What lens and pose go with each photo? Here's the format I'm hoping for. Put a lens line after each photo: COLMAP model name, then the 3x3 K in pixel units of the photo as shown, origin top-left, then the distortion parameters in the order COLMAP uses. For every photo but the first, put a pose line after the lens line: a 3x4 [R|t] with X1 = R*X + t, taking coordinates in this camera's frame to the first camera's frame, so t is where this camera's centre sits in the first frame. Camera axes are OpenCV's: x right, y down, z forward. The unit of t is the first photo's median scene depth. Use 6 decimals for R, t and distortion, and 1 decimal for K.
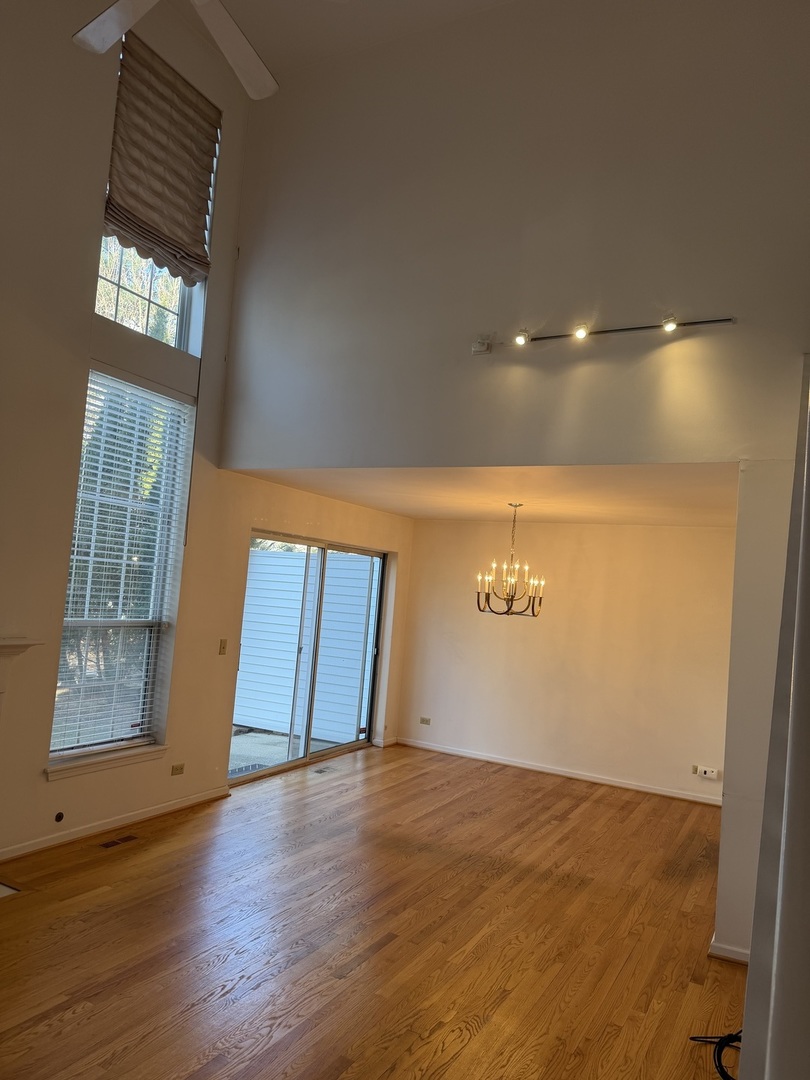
lens RADIAL K [[761.5, 0, 395.6], [0, 761.5, 544.1], [0, 0, 1]] dist [0.020116, -0.025691]
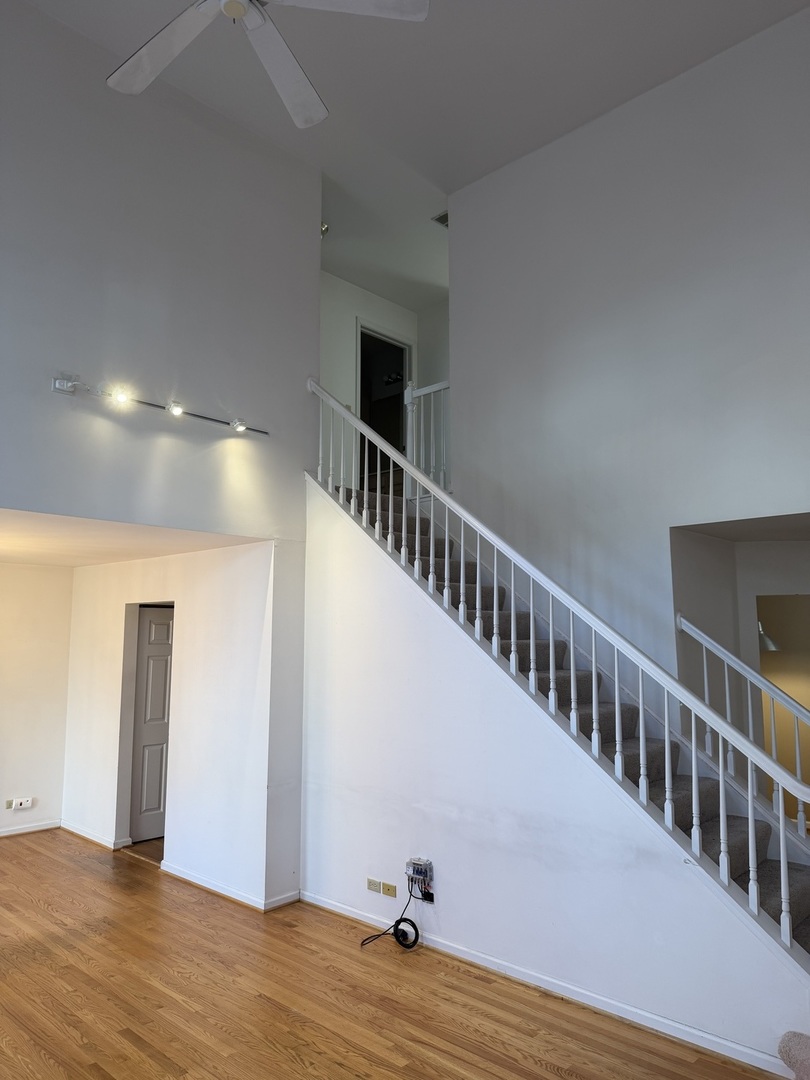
lens RADIAL K [[761.5, 0, 395.6], [0, 761.5, 544.1], [0, 0, 1]] dist [0.020116, -0.025691]
pose [[0.265649, 0.045492, 0.962996, -0.735128], [-0.042389, 0.998471, -0.035475, -0.056168], [-0.963137, -0.031397, 0.267172, 0.390698]]
